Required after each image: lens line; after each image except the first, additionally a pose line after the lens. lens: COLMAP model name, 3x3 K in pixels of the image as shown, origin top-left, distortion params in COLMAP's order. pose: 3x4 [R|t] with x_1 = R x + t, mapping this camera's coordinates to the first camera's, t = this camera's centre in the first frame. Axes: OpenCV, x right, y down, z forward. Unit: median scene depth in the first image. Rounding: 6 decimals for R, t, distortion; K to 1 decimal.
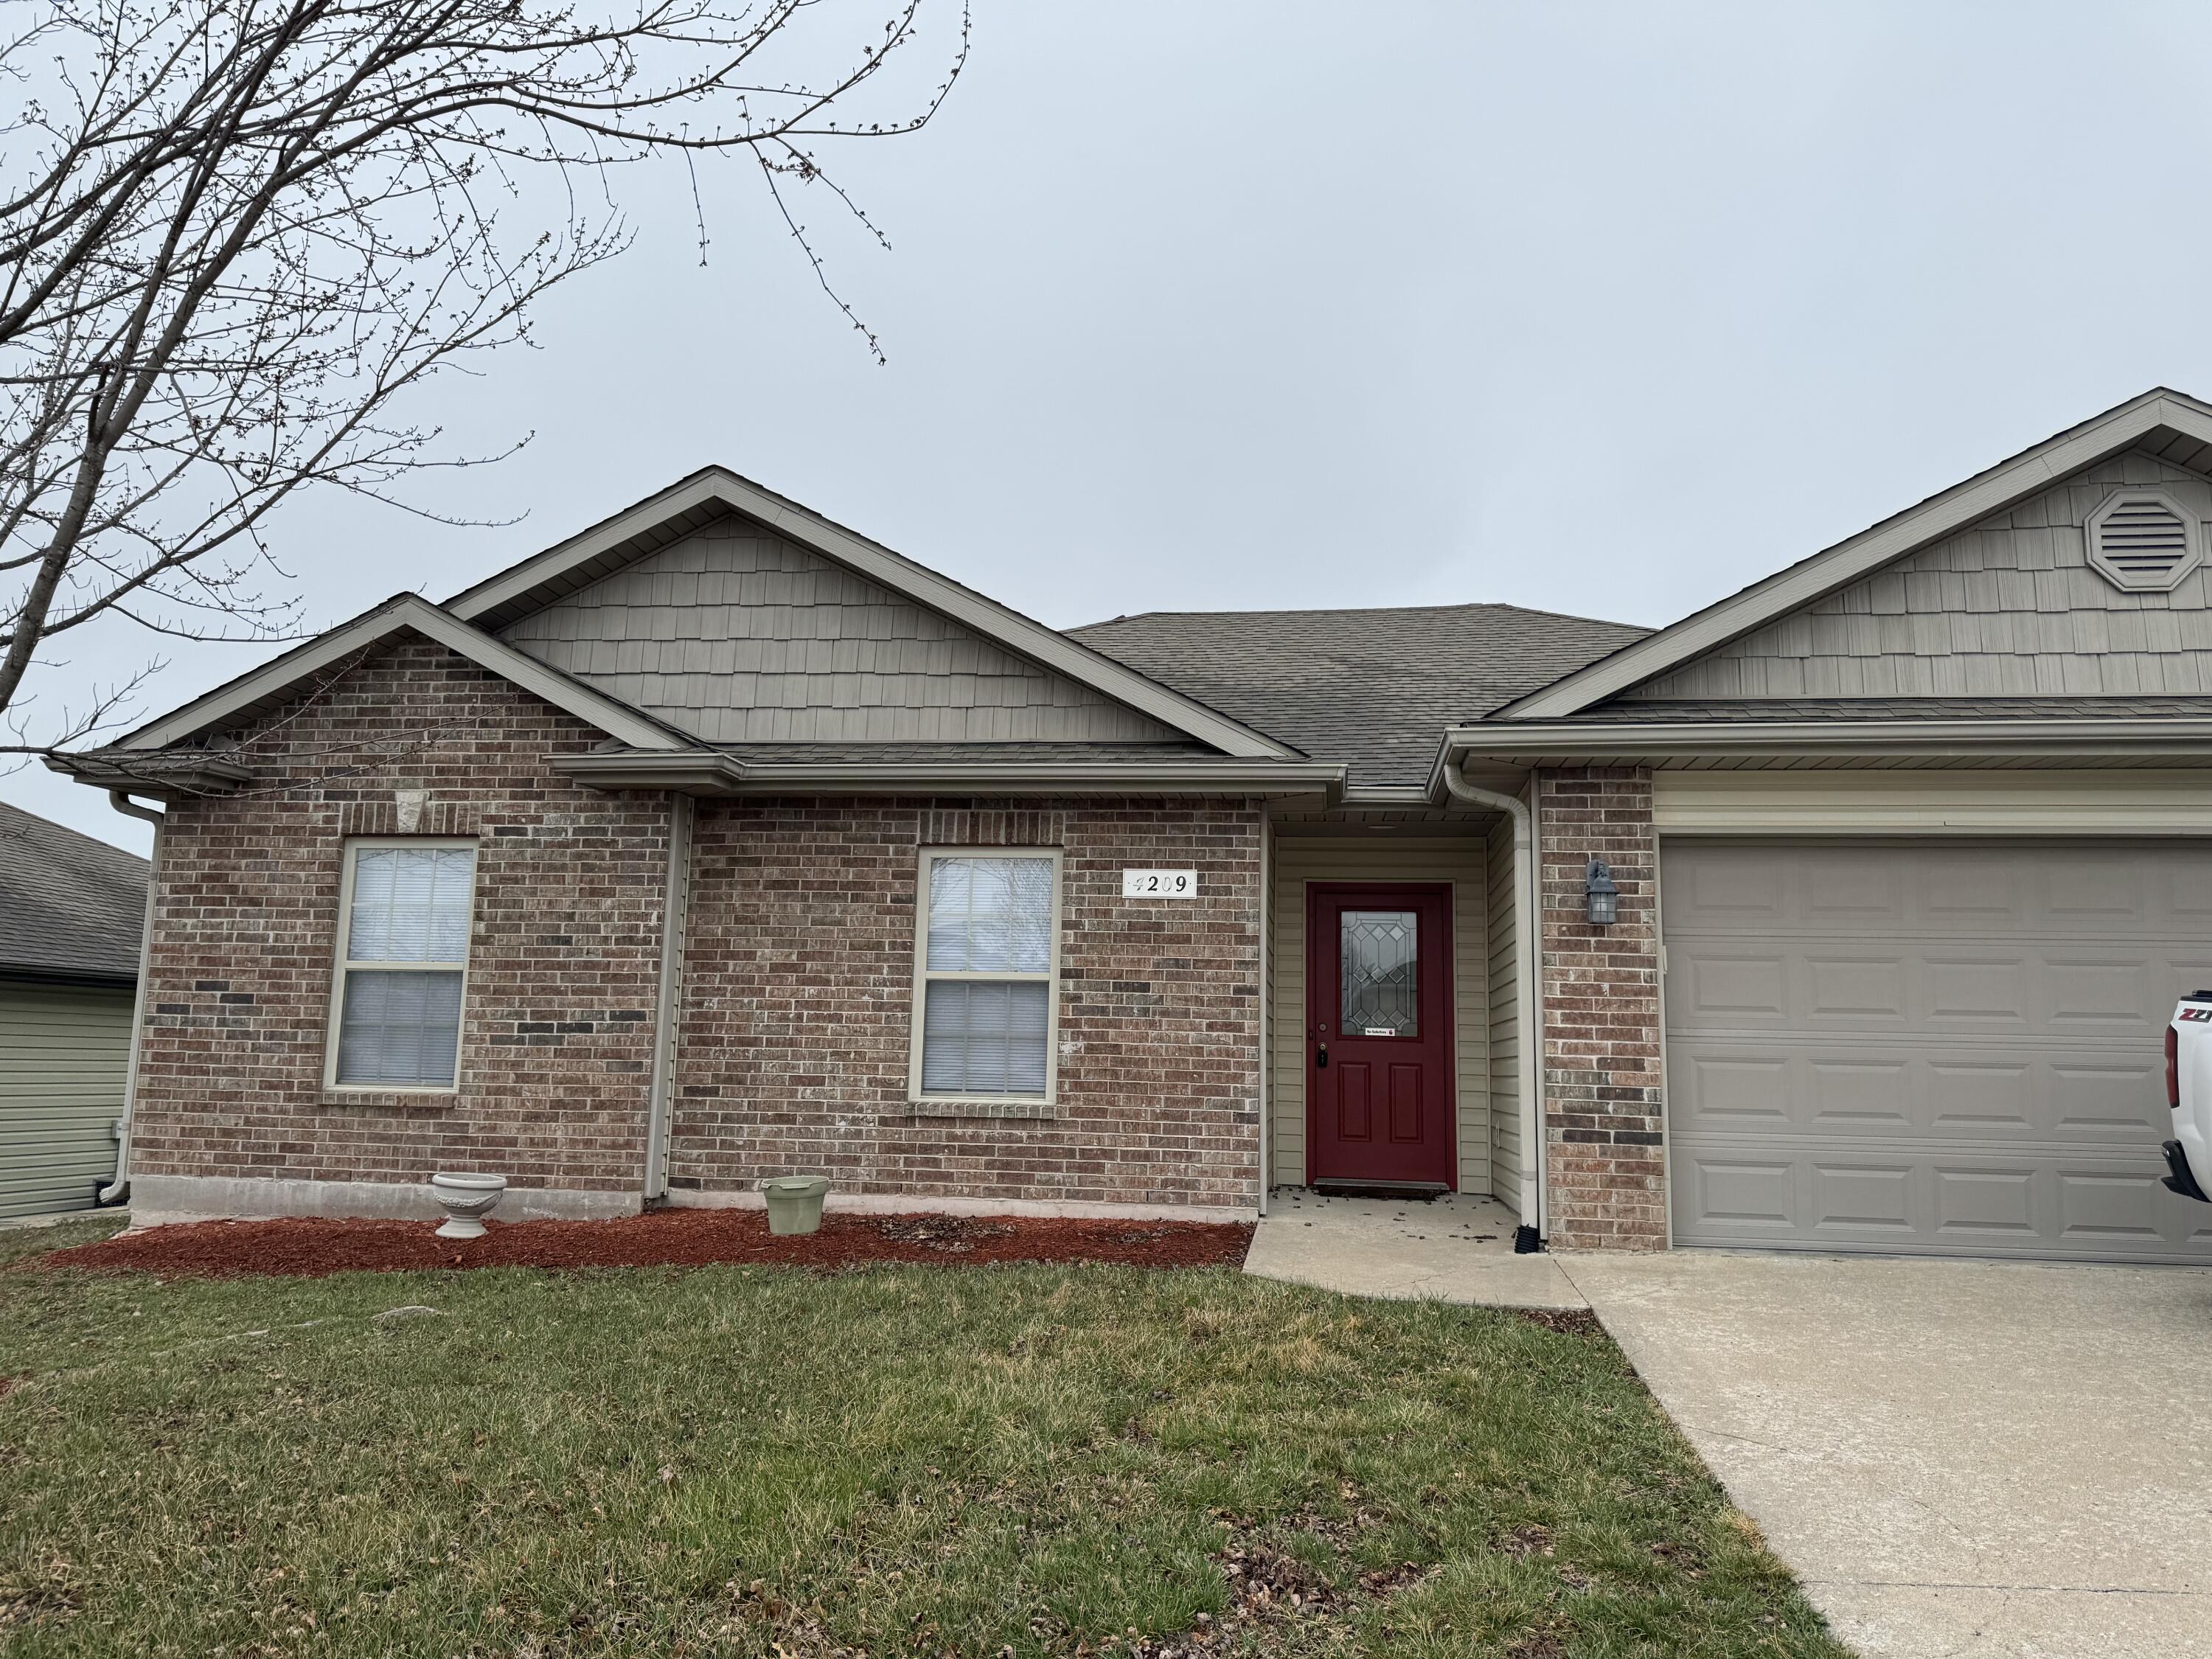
lens RADIAL K [[1629.9, 0, 1109.0], [0, 1629.9, 838.2], [0, 0, 1]] dist [0.041581, -0.025893]
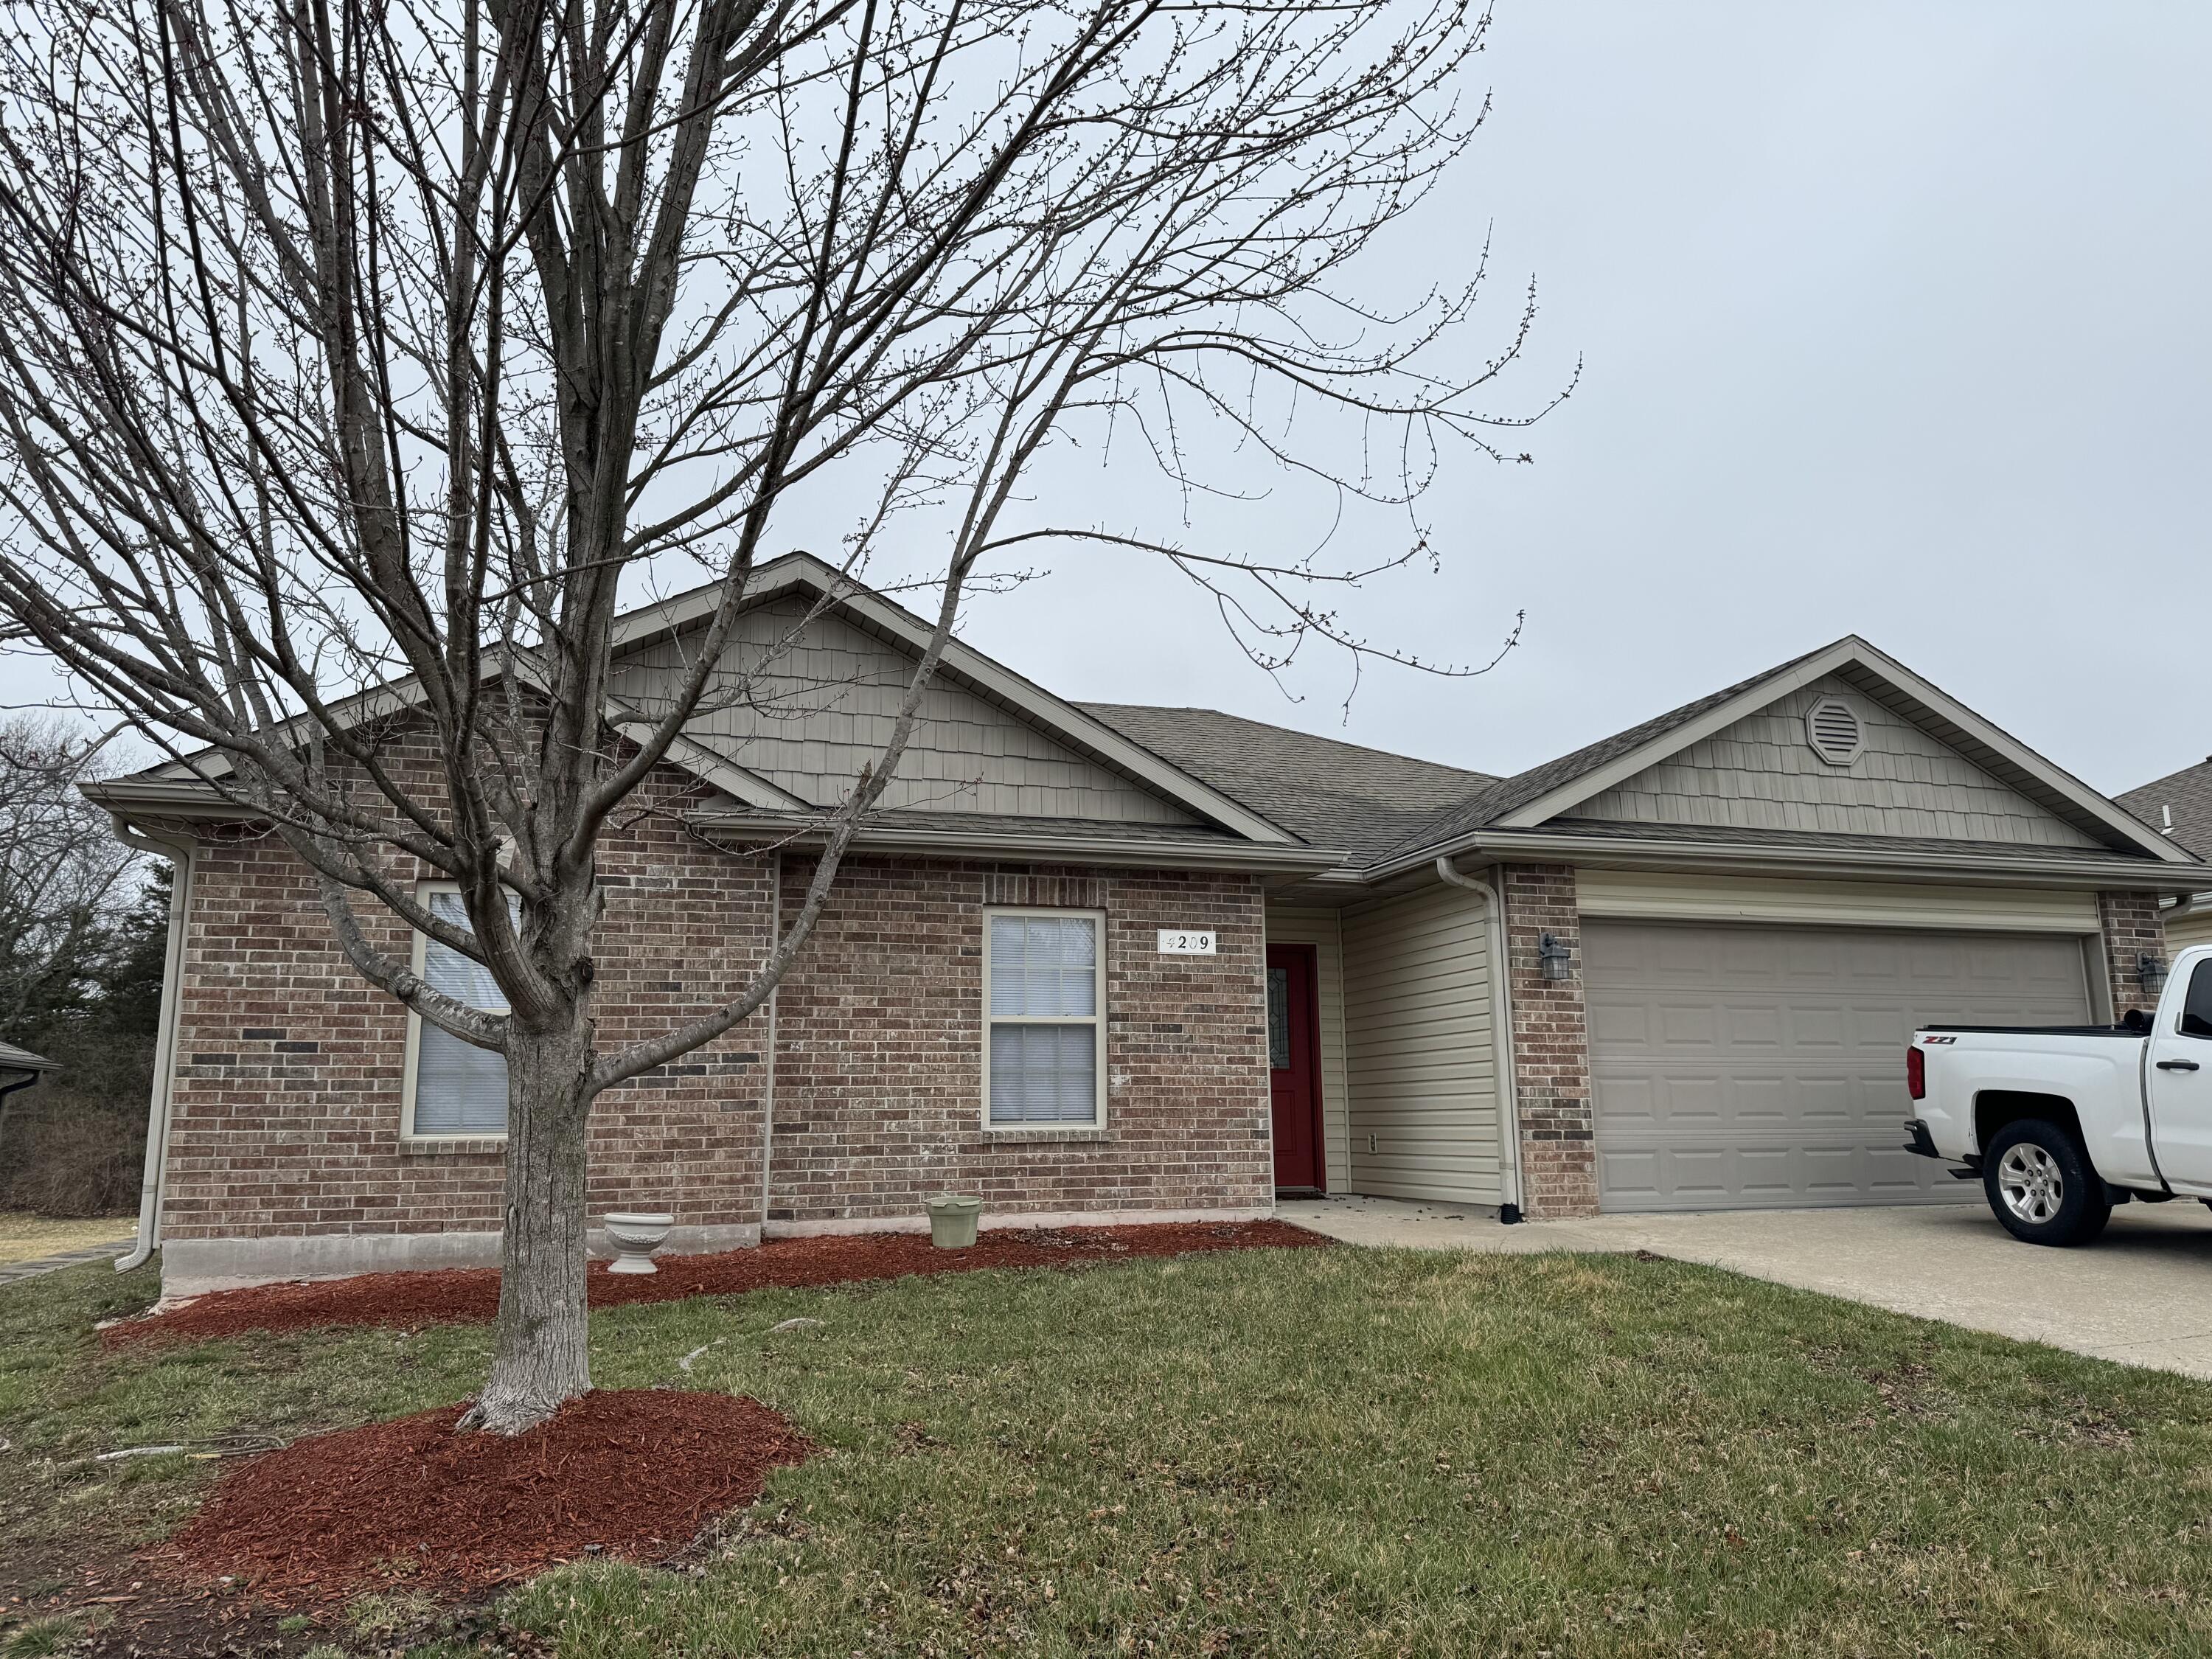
lens RADIAL K [[1629.9, 0, 1101.1], [0, 1629.9, 818.3], [0, 0, 1]] dist [0.041581, -0.025893]
pose [[0.900158, 0.049728, 0.432716, -0.552611], [-0.031704, 0.998307, -0.048773, -0.003017], [-0.434409, 0.030185, 0.900210, -0.064861]]
